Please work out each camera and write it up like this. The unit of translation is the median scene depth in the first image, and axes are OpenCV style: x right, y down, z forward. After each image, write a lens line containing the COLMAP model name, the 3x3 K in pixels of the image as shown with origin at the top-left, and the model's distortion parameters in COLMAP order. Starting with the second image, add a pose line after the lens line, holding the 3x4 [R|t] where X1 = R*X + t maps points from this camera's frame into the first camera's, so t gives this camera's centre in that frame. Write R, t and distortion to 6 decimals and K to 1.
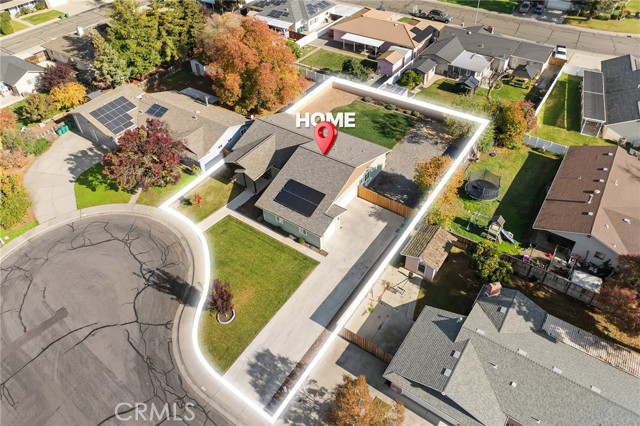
lens RADIAL K [[436.7, 0, 320.0], [0, 436.7, 213.0], [0, 0, 1]] dist [-0.044801, -0.000467]
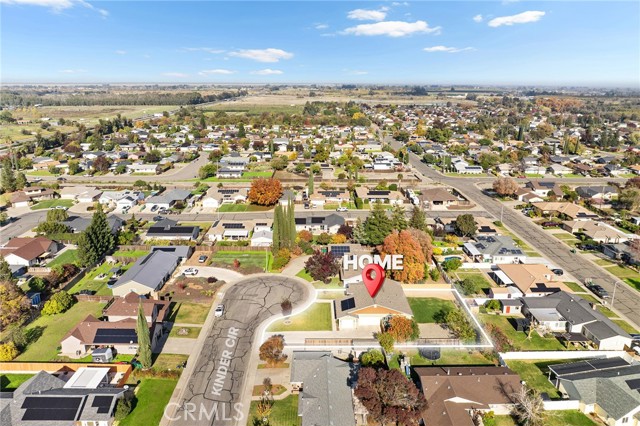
lens RADIAL K [[436.7, 0, 320.0], [0, 436.7, 213.0], [0, 0, 1]] dist [-0.044801, -0.000467]
pose [[0.588047, 0.263153, -0.764821, 1.018788], [-0.573467, 0.802479, -0.164811, 0.026553], [0.570382, 0.535516, 0.622805, -0.477256]]
